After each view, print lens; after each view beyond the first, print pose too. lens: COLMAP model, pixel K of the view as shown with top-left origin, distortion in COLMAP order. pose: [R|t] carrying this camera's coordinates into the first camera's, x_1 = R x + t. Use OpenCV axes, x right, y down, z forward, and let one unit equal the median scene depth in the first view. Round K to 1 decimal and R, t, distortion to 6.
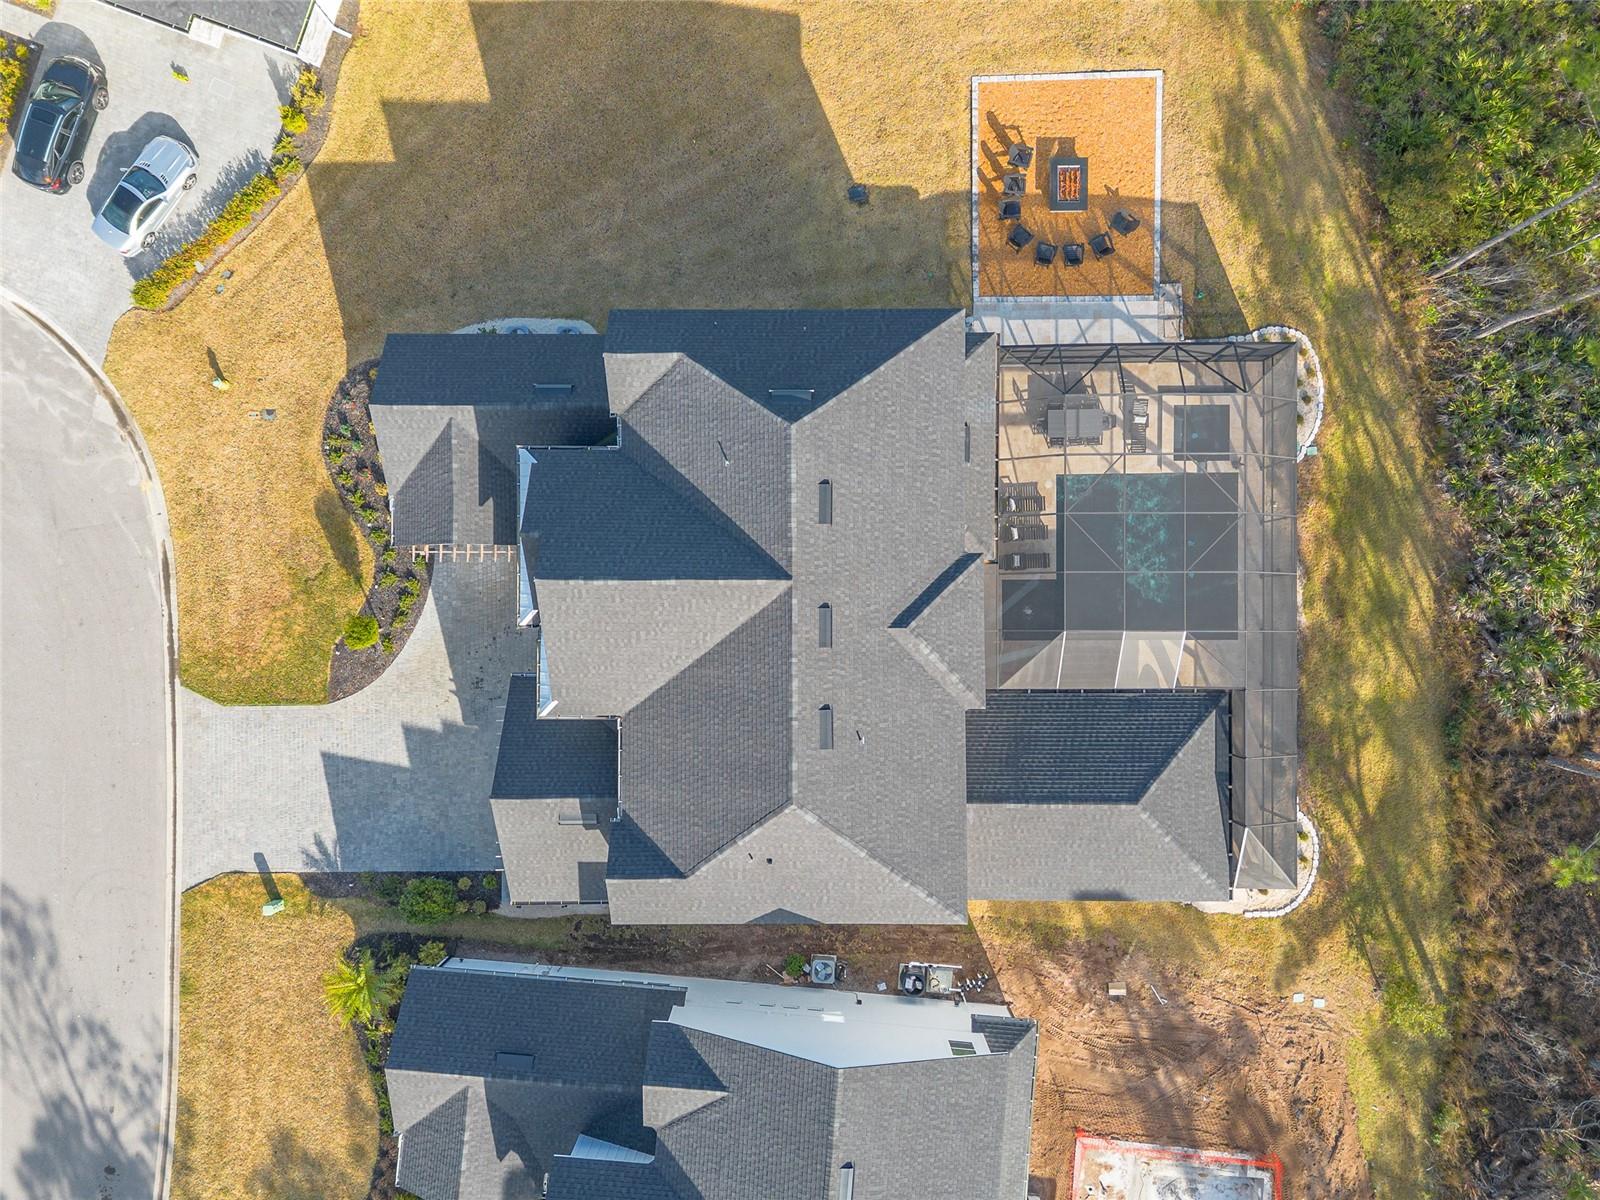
lens RADIAL K [[1284.9, 0, 800.0], [0, 1284.9, 621.4], [0, 0, 1]] dist [0.038312, -0.009034]
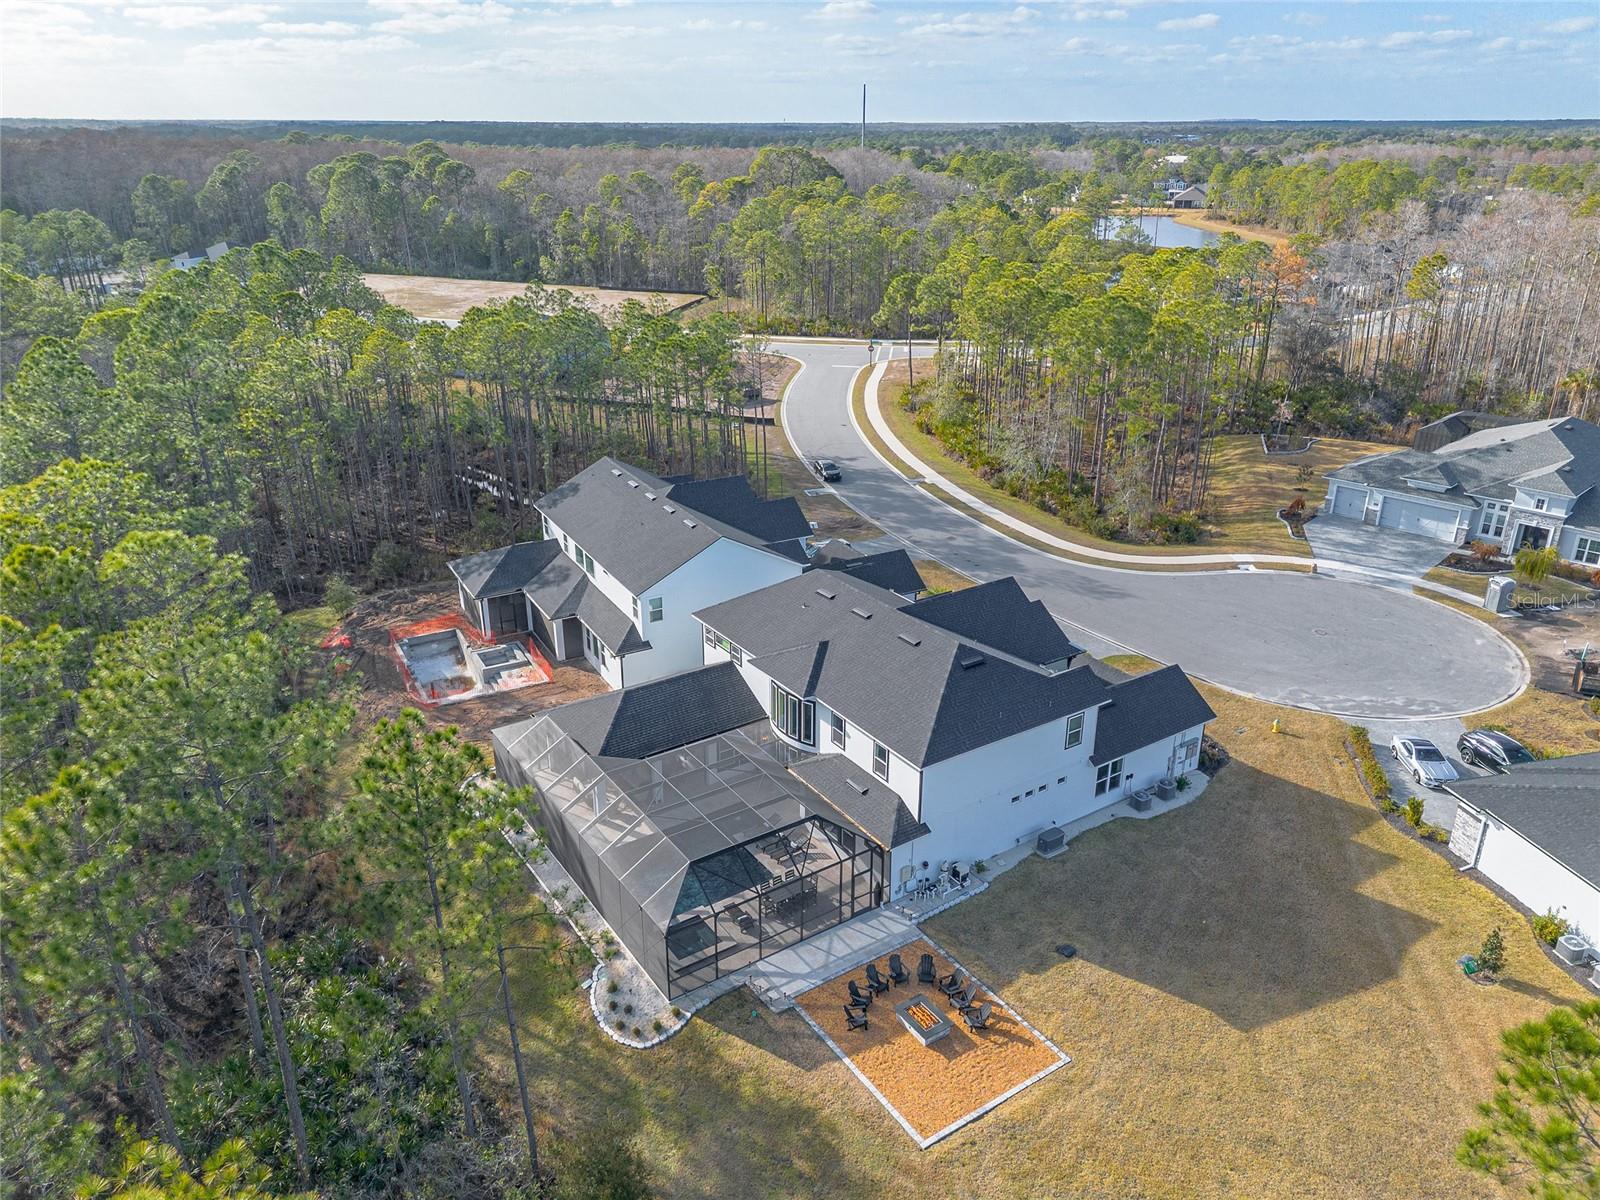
lens RADIAL K [[1124.5, 0, 800.0], [0, 1124.5, 600.0], [0, 0, 1]] dist [0.075363, -0.066517]
pose [[-0.833101, 0.219302, -0.507789, 0.657646], [-0.553086, -0.320081, 0.769183, -0.850215], [0.006149, 0.921659, 0.387953, 0.345563]]
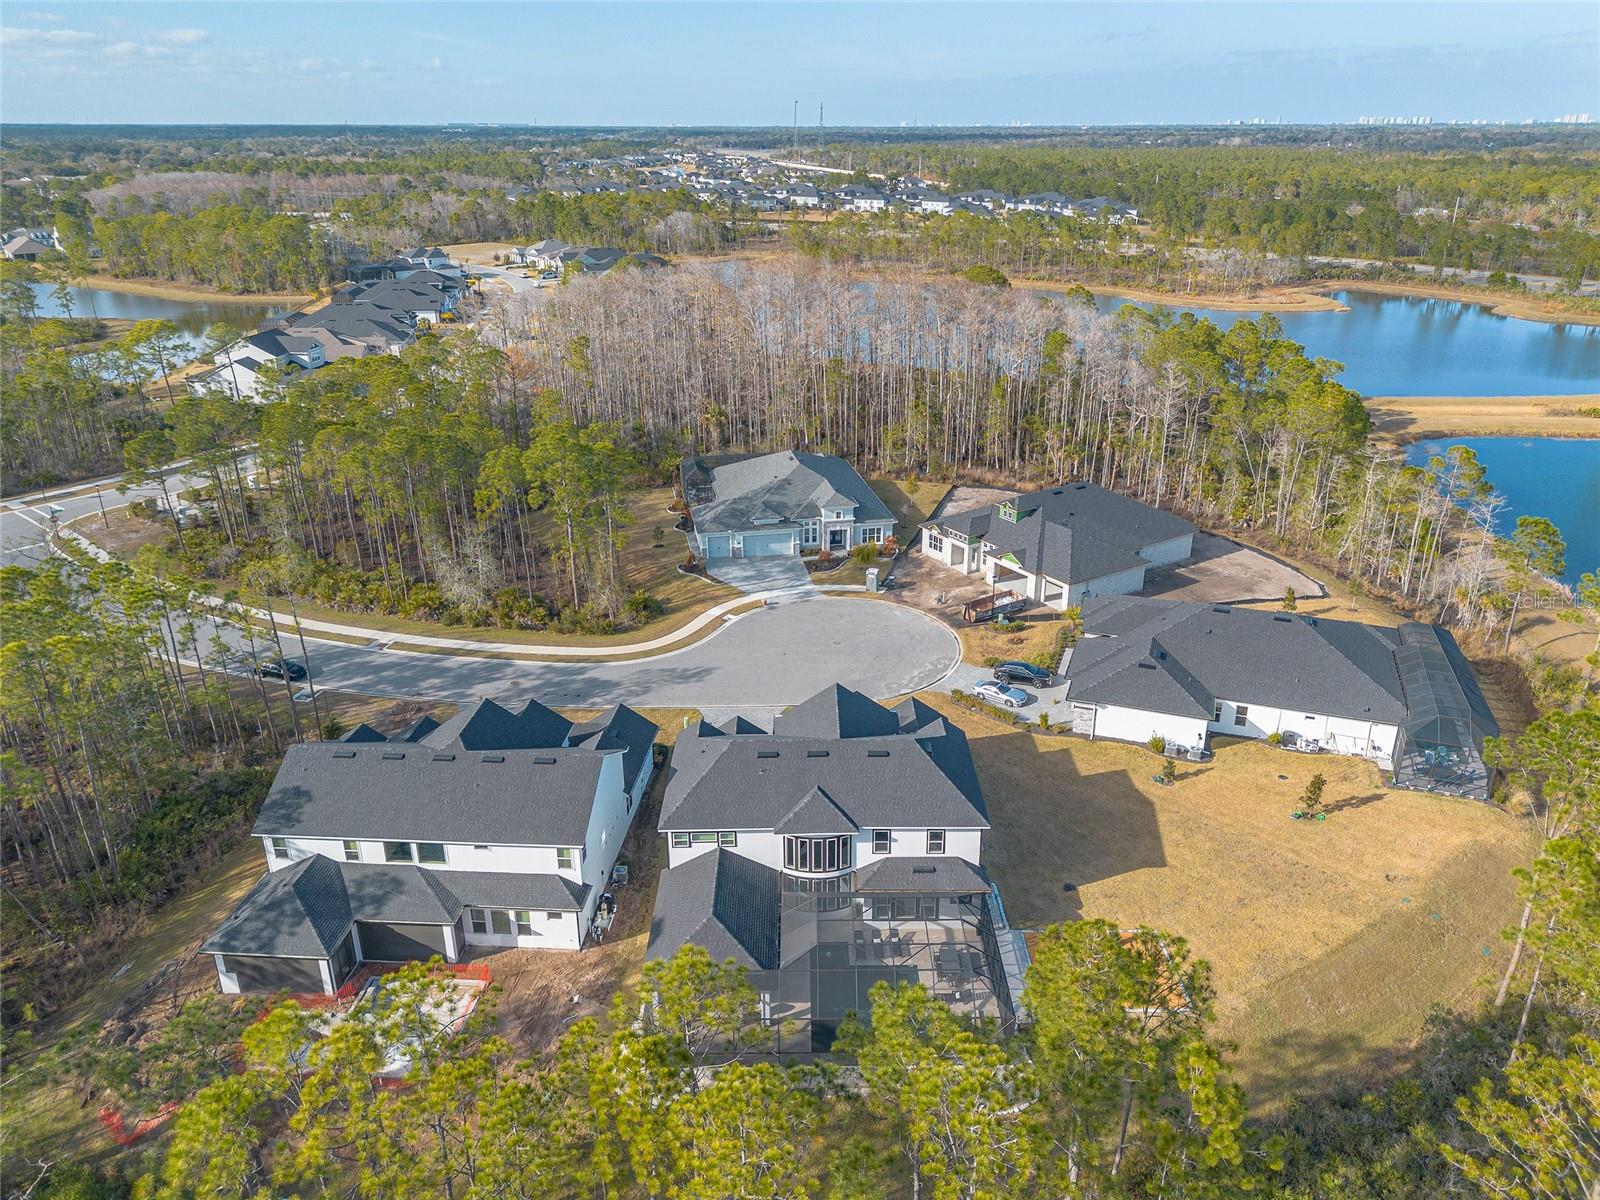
lens RADIAL K [[1124.5, 0, 800.0], [0, 1124.5, 600.0], [0, 0, 1]] dist [0.075363, -0.066517]
pose [[-0.002760, 0.387900, -0.921697, 1.277484], [-0.999971, 0.005479, 0.005300, 0.018245], [0.007106, 0.921685, 0.387874, 0.063481]]
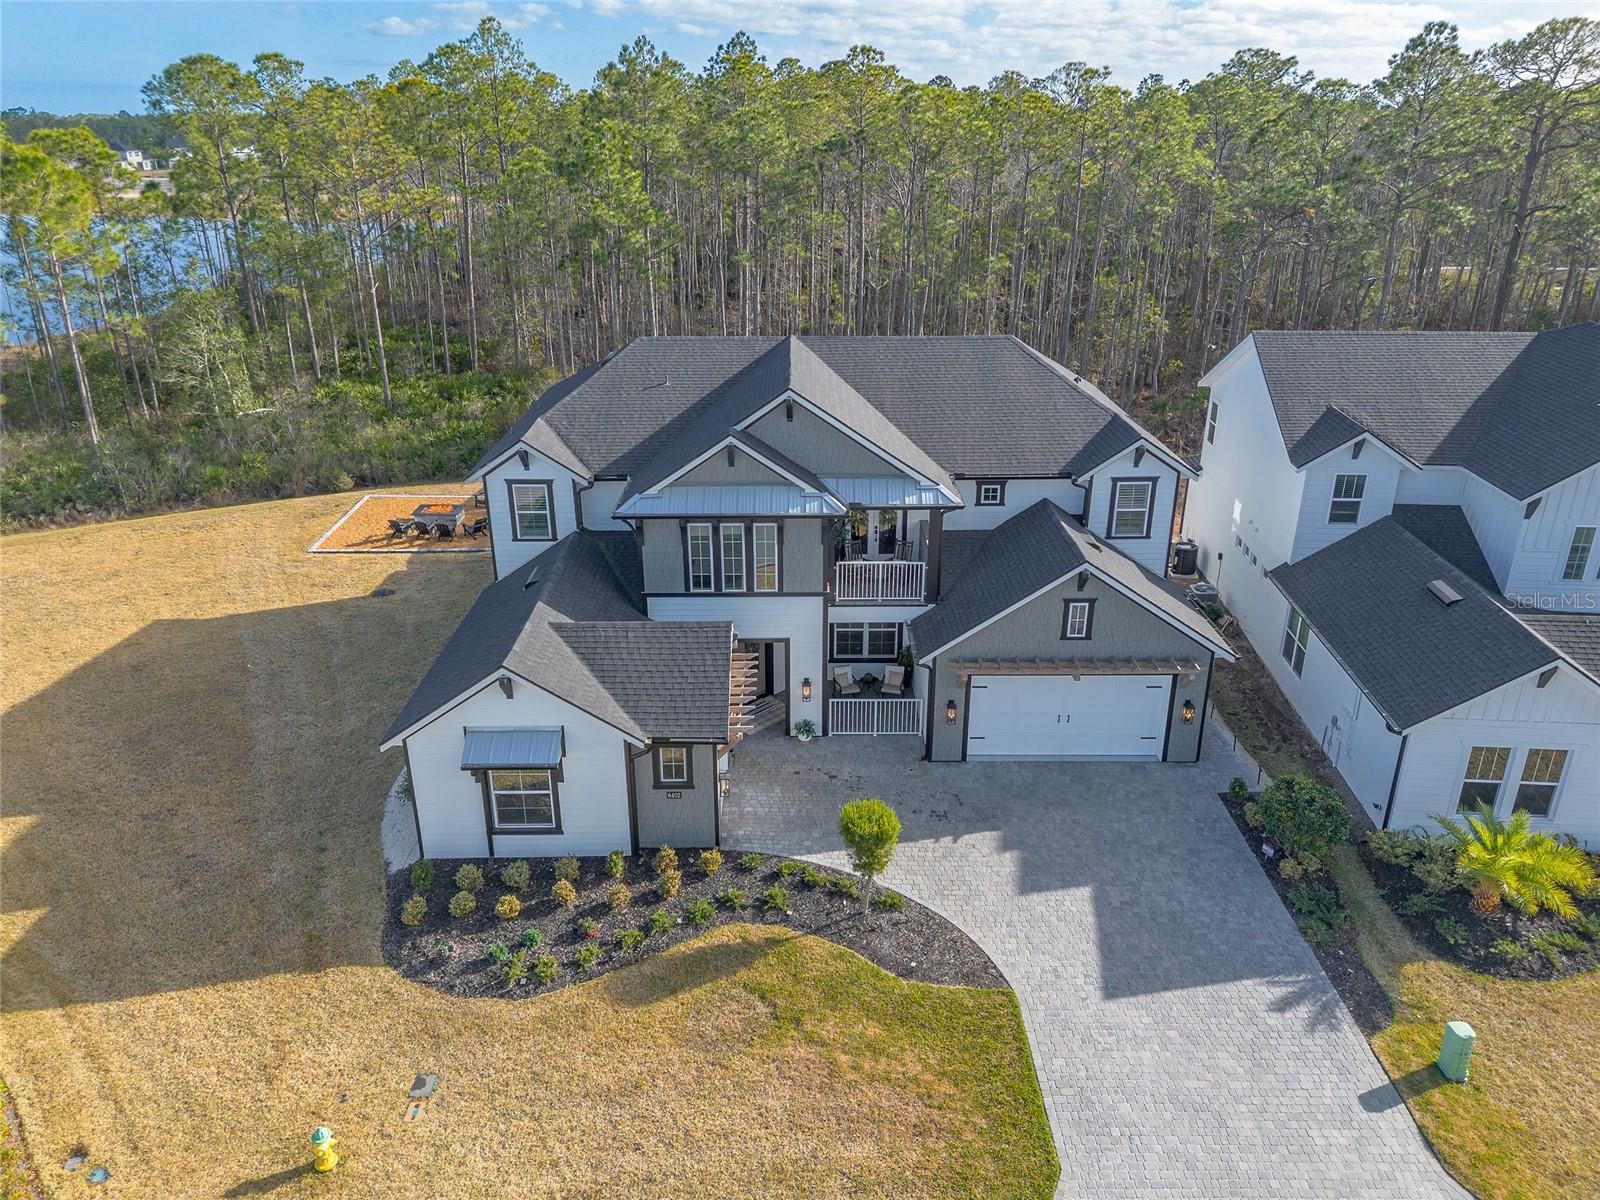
lens RADIAL K [[1124.5, 0, 800.0], [0, 1124.5, 600.0], [0, 0, 1]] dist [0.075363, -0.066517]
pose [[-0.005497, -0.378470, 0.925597, -0.736287], [0.999979, -0.005140, 0.003837, -0.023280], [0.003305, 0.925599, 0.378490, 0.683180]]
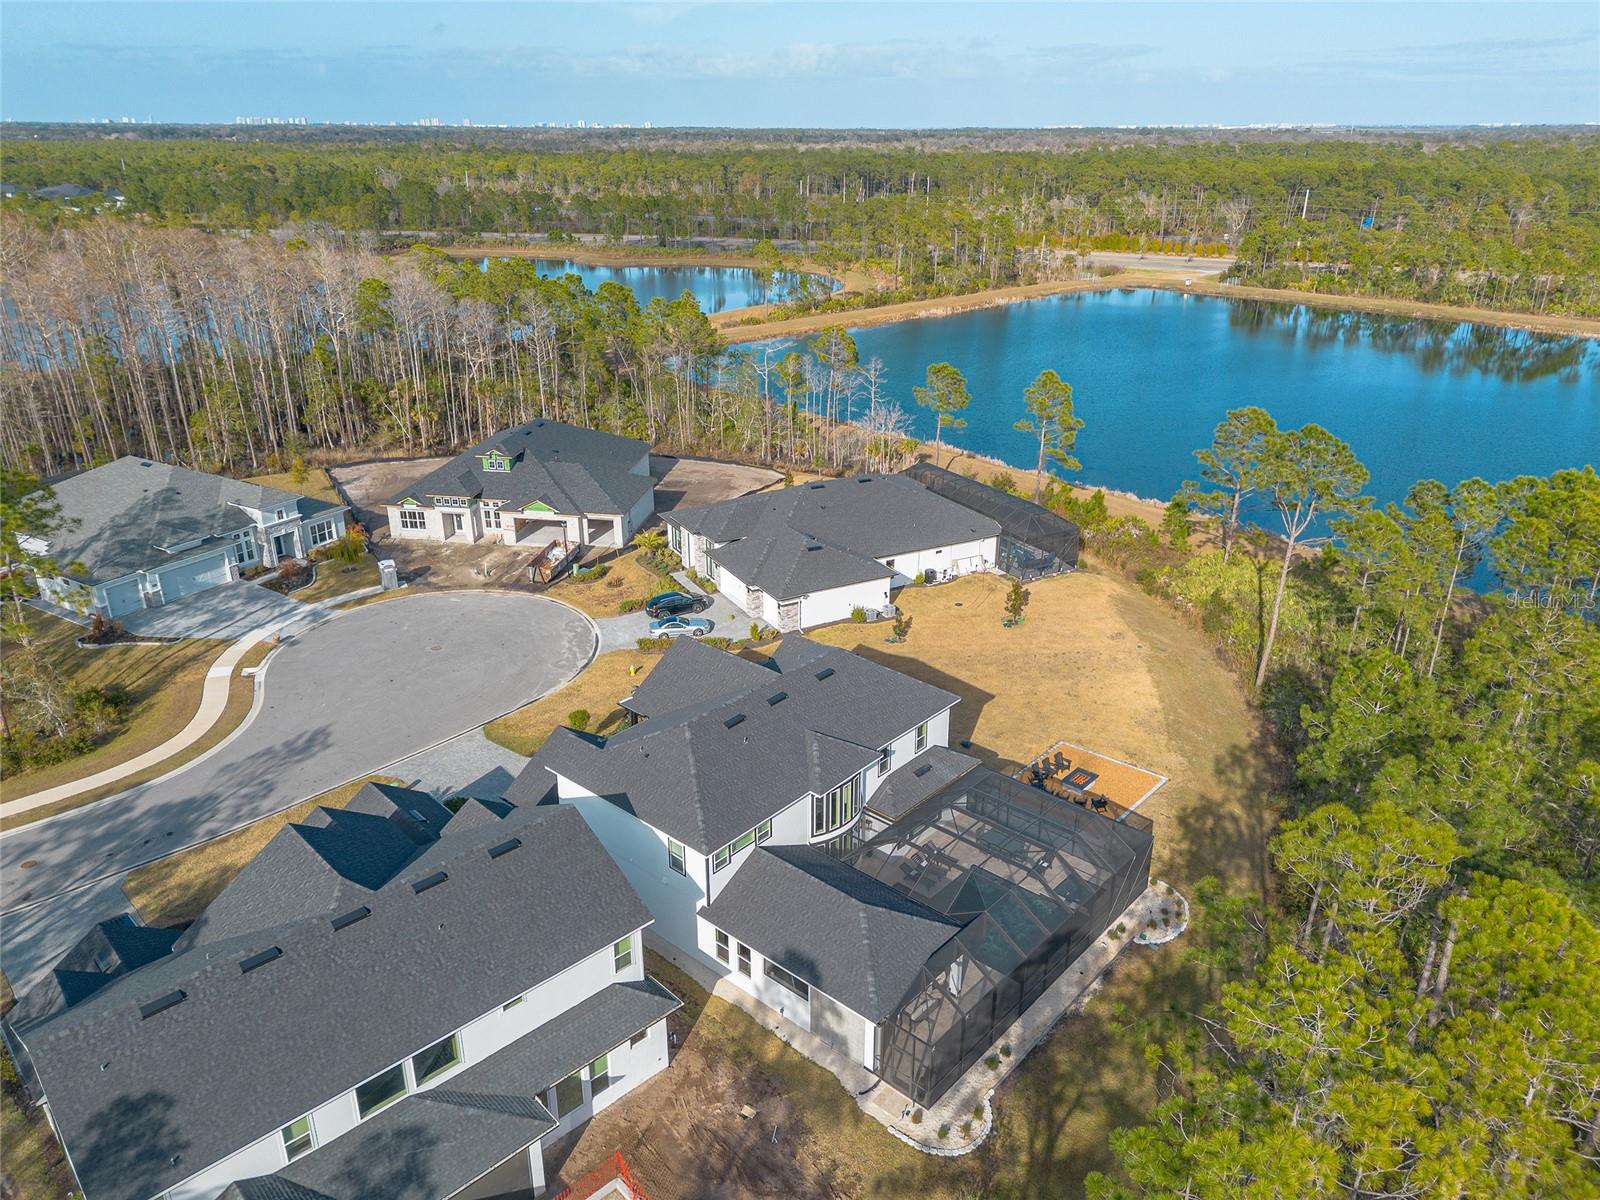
lens RADIAL K [[1139.9, 0, 797.0], [0, 1139.9, 596.8], [0, 0, 1]] dist [0.057933, -0.039652]
pose [[0.745189, 0.259389, -0.614338, 0.742199], [-0.666836, 0.283176, -0.689305, 0.787994], [-0.004832, 0.923325, 0.383989, 0.249802]]
